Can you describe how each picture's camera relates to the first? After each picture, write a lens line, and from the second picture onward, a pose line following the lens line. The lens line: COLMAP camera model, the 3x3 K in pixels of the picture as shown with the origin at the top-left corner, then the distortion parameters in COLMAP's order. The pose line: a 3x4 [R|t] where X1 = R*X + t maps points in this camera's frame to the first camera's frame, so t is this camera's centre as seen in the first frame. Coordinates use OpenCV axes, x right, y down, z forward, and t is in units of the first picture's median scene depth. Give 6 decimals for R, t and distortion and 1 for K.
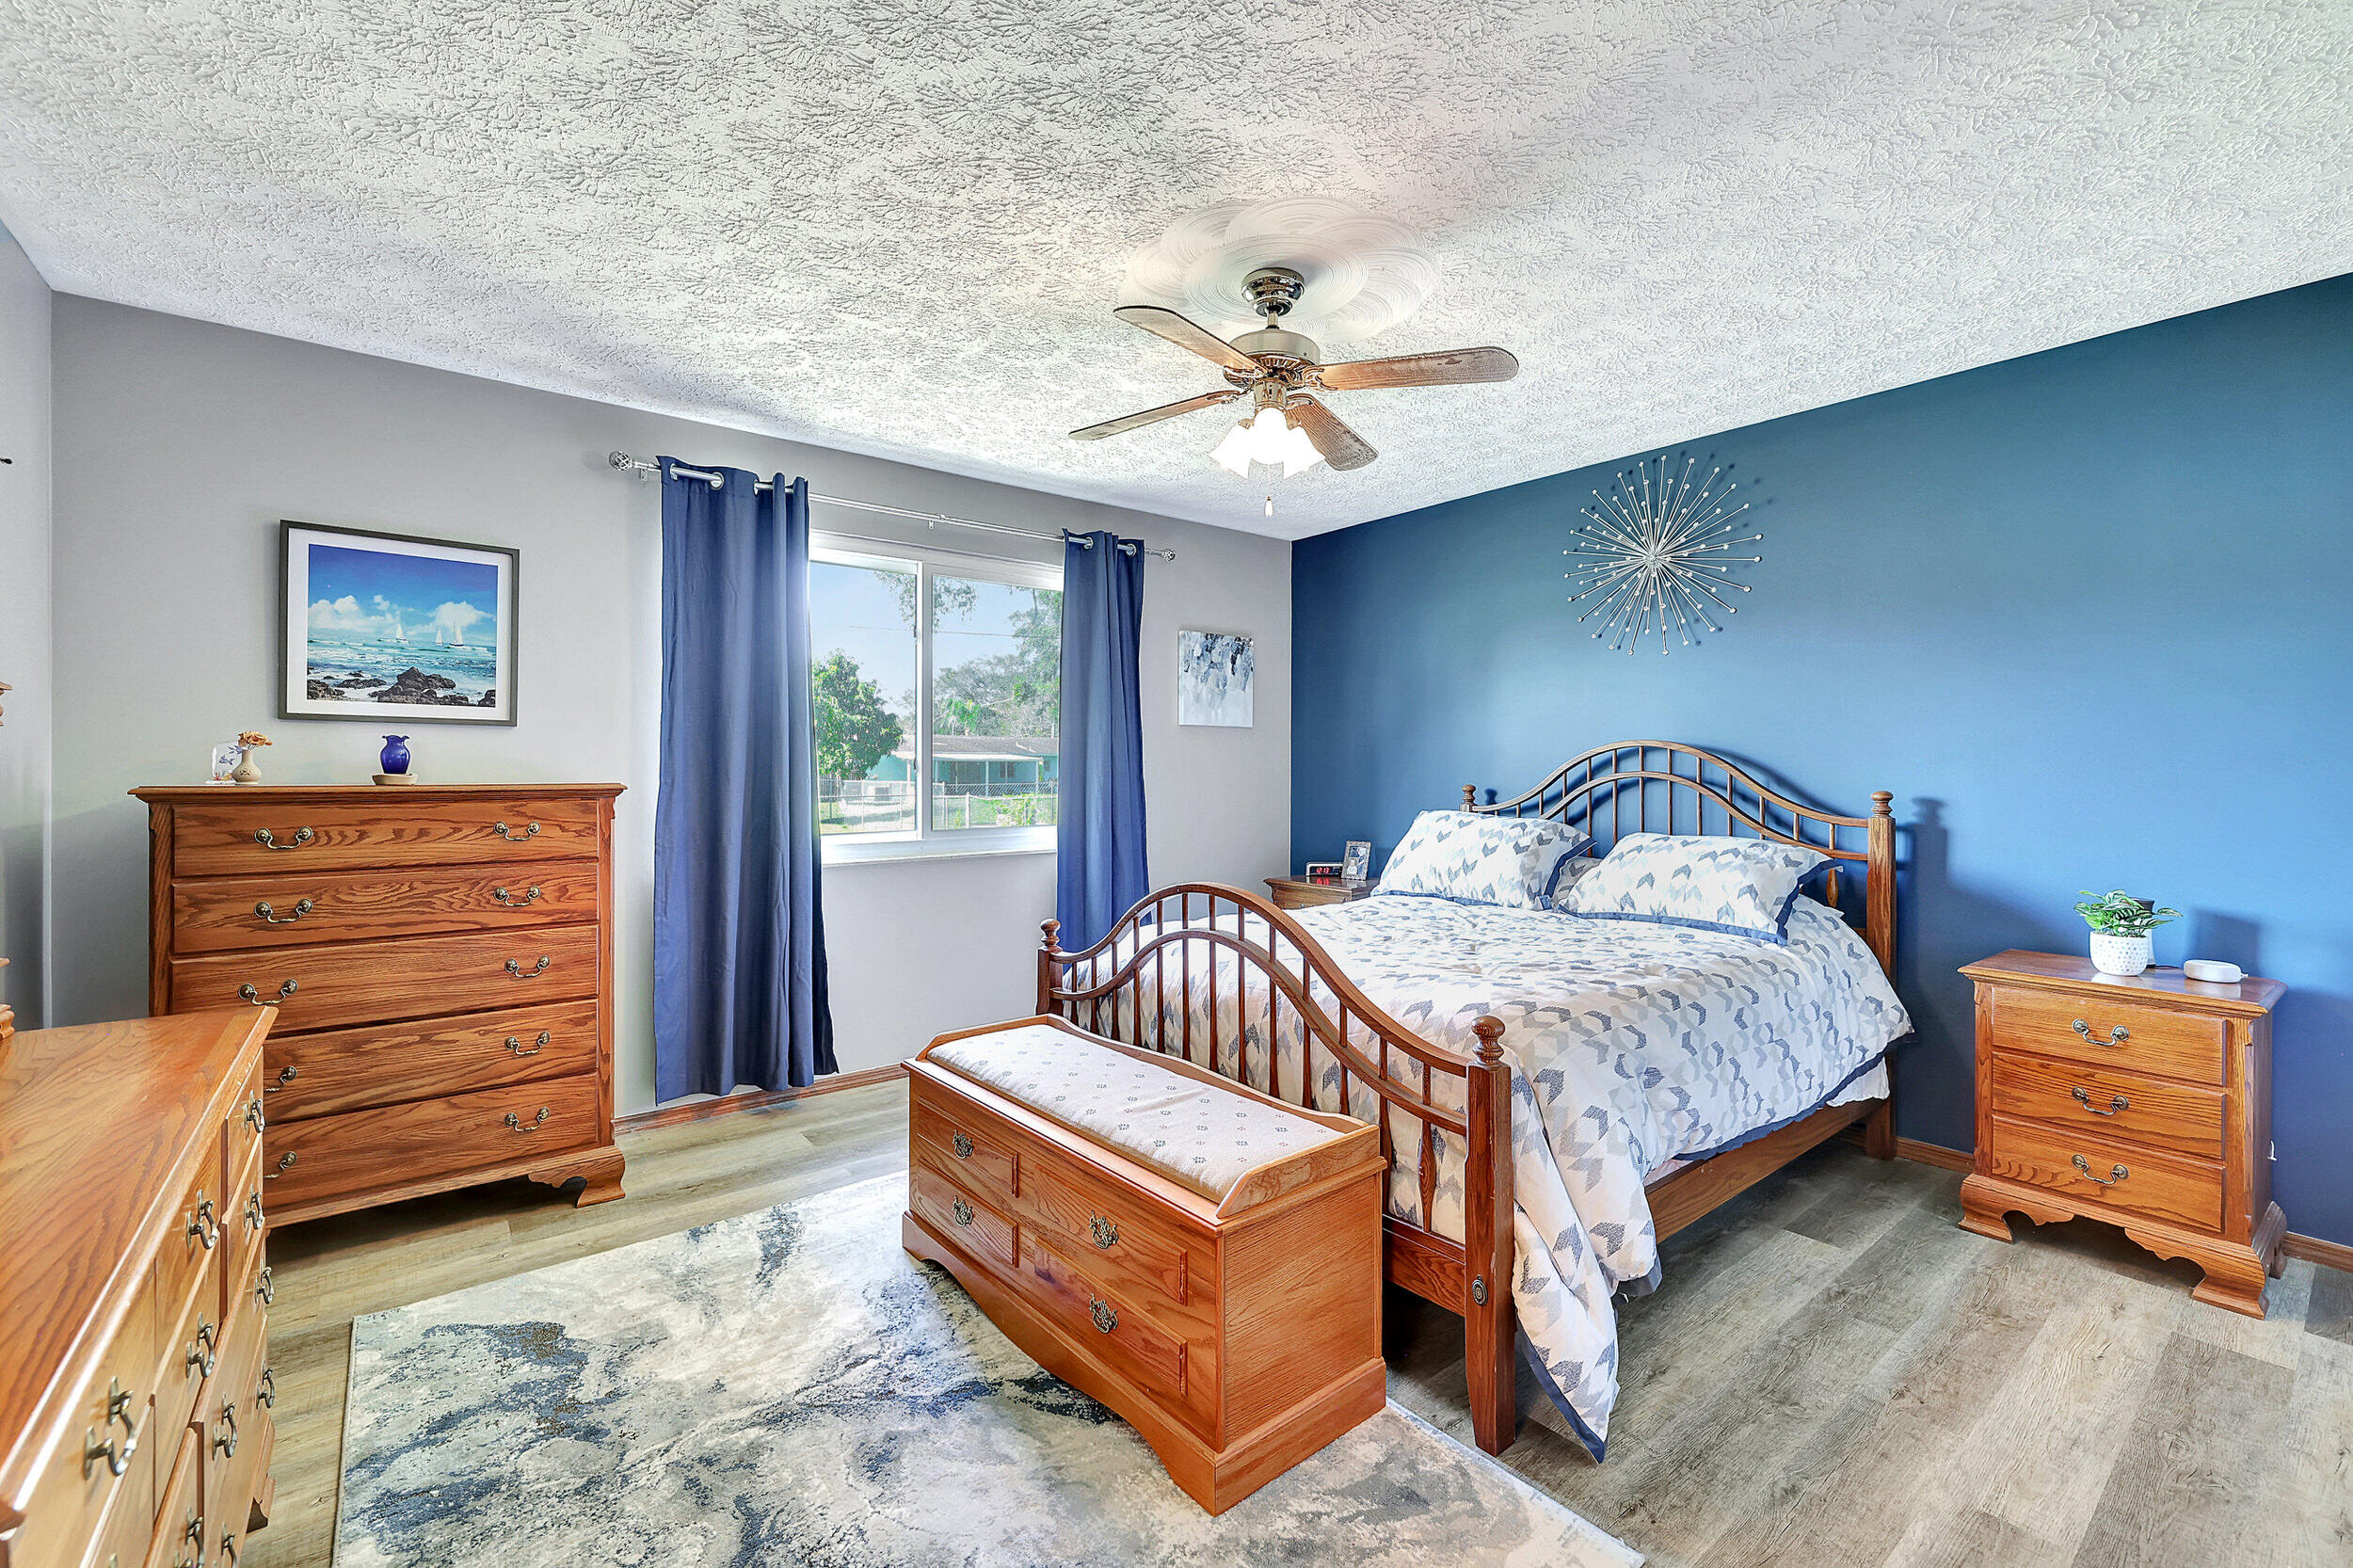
lens RADIAL K [[969.1, 0, 1174.2], [0, 969.1, 766.9], [0, 0, 1]] dist [-0.000020, -0.000027]
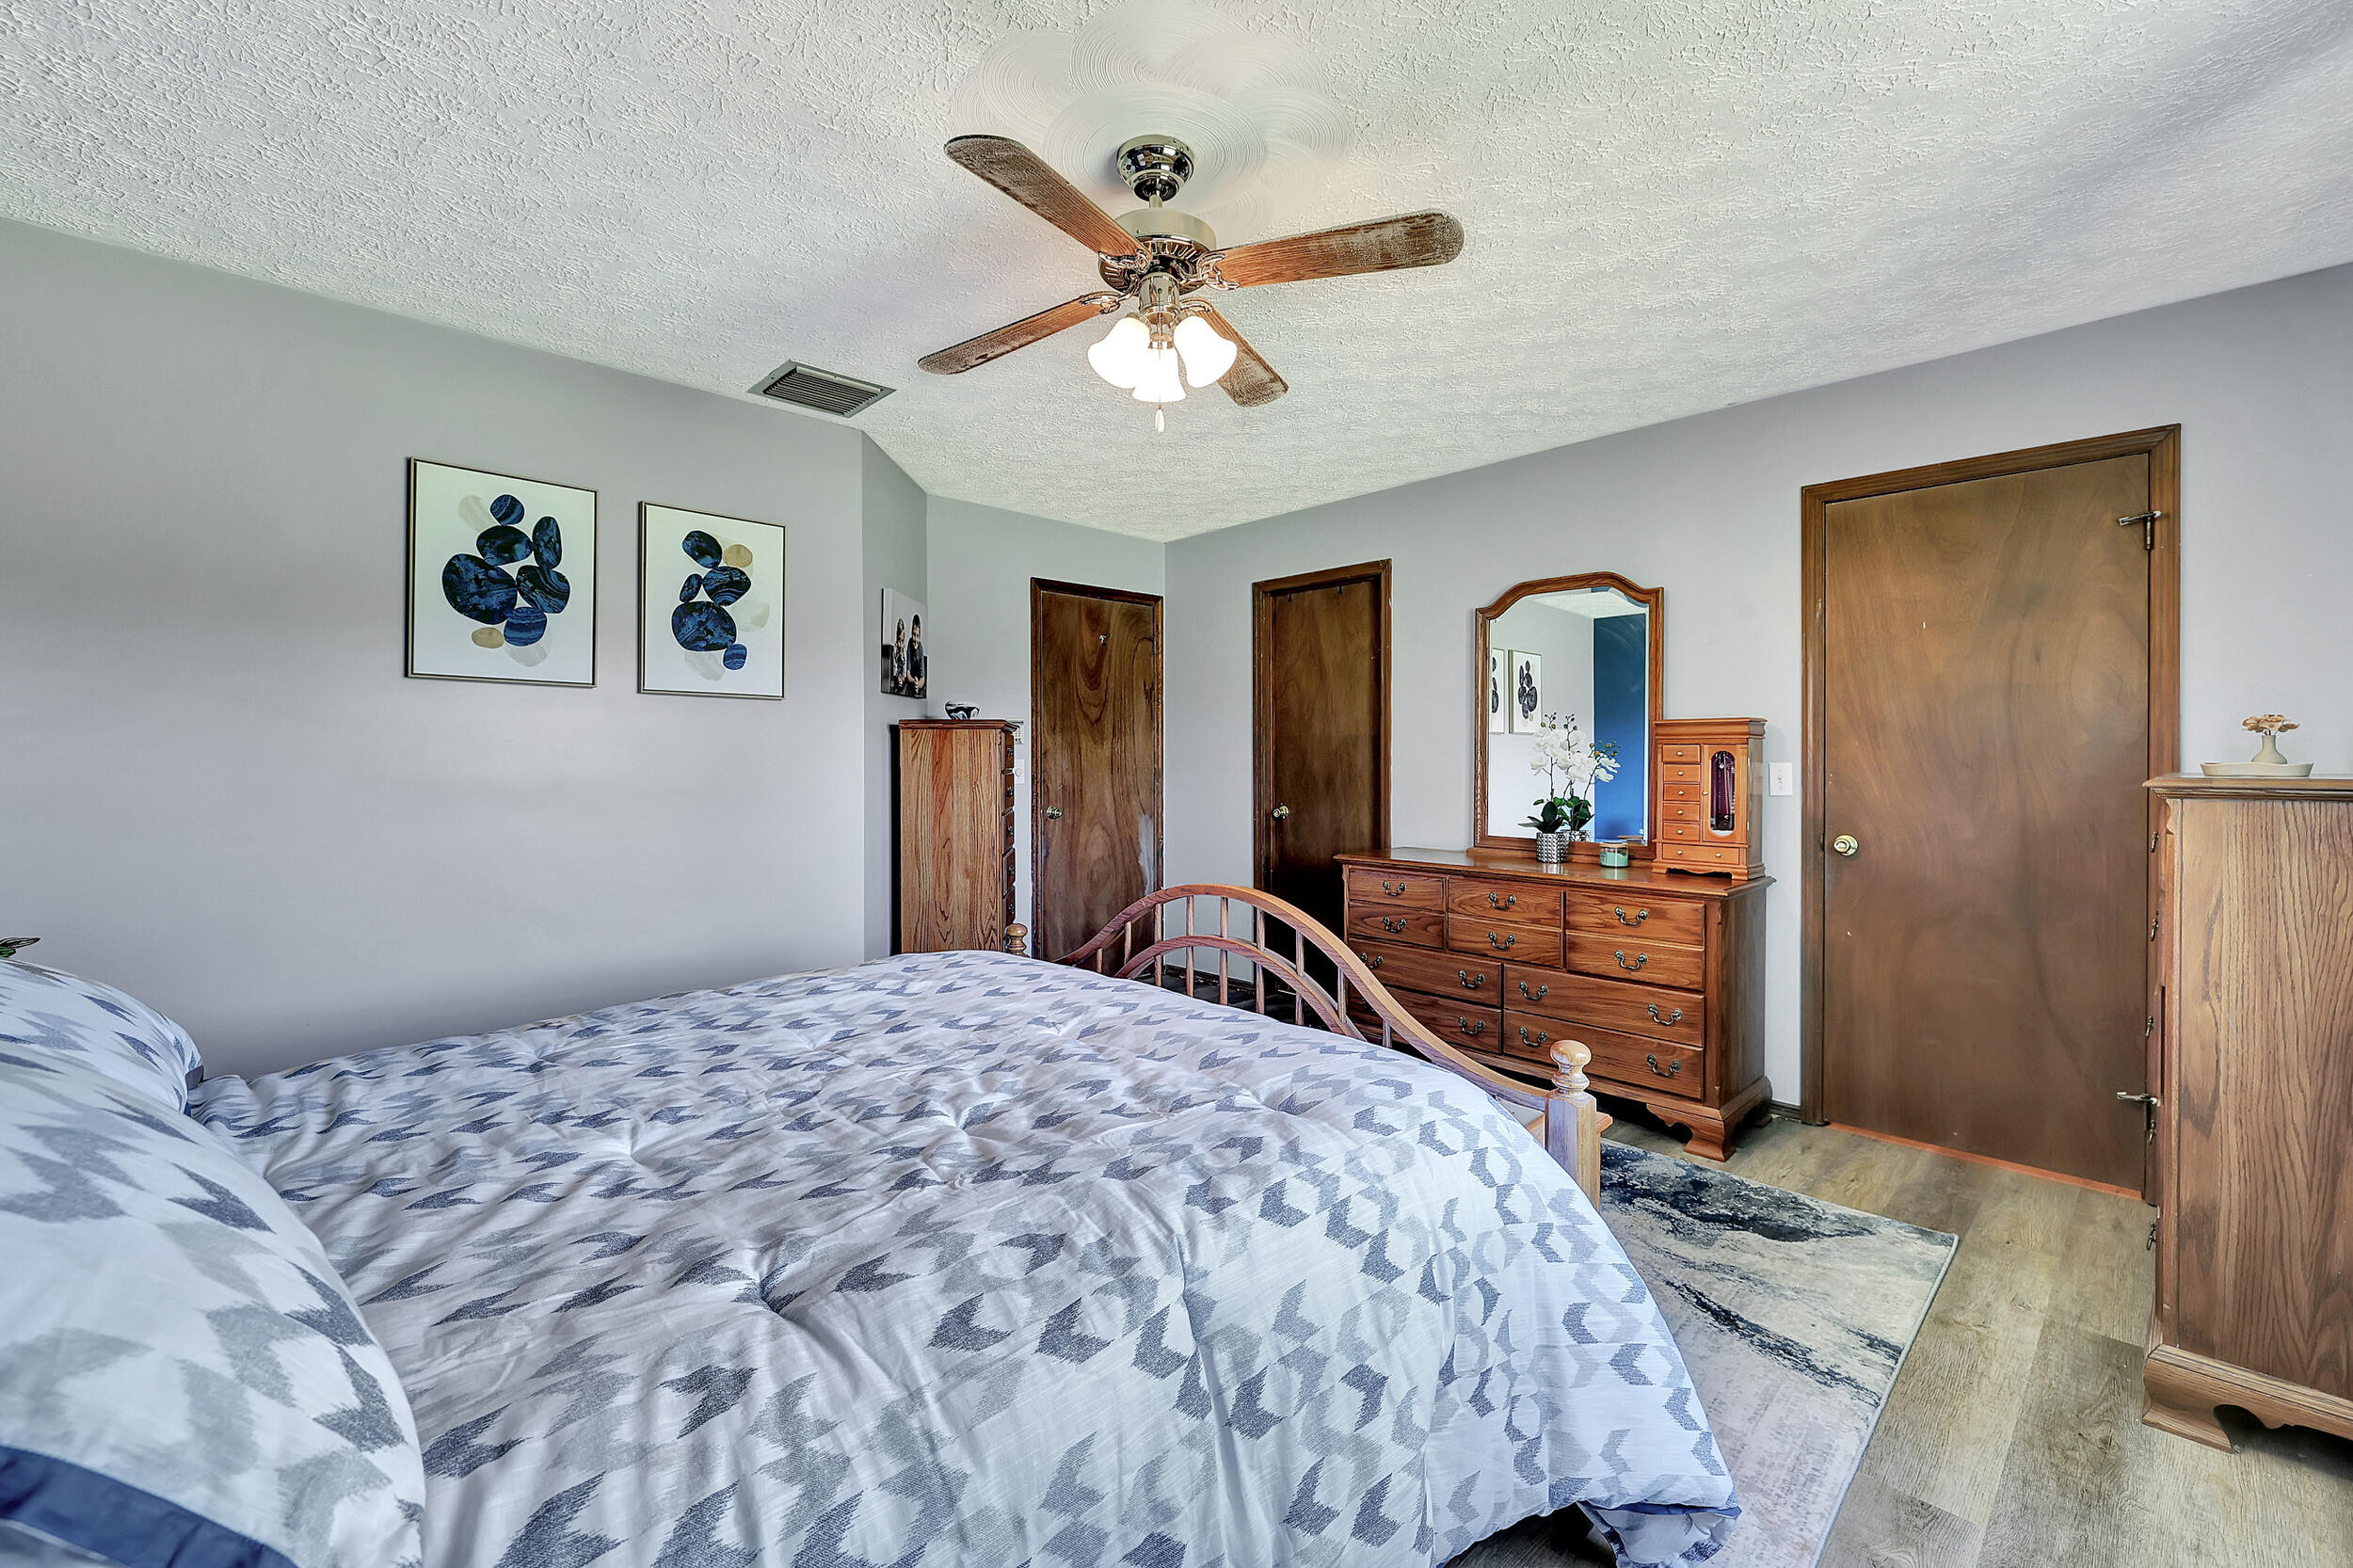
lens RADIAL K [[969.1, 0, 1174.2], [0, 969.1, 766.9], [0, 0, 1]] dist [-0.000020, -0.000027]
pose [[-0.996146, 0.003299, -0.087650, 0.129076], [0.003133, 0.999993, 0.002038, 0.004390], [0.087656, 0.001755, -0.996149, 1.484687]]
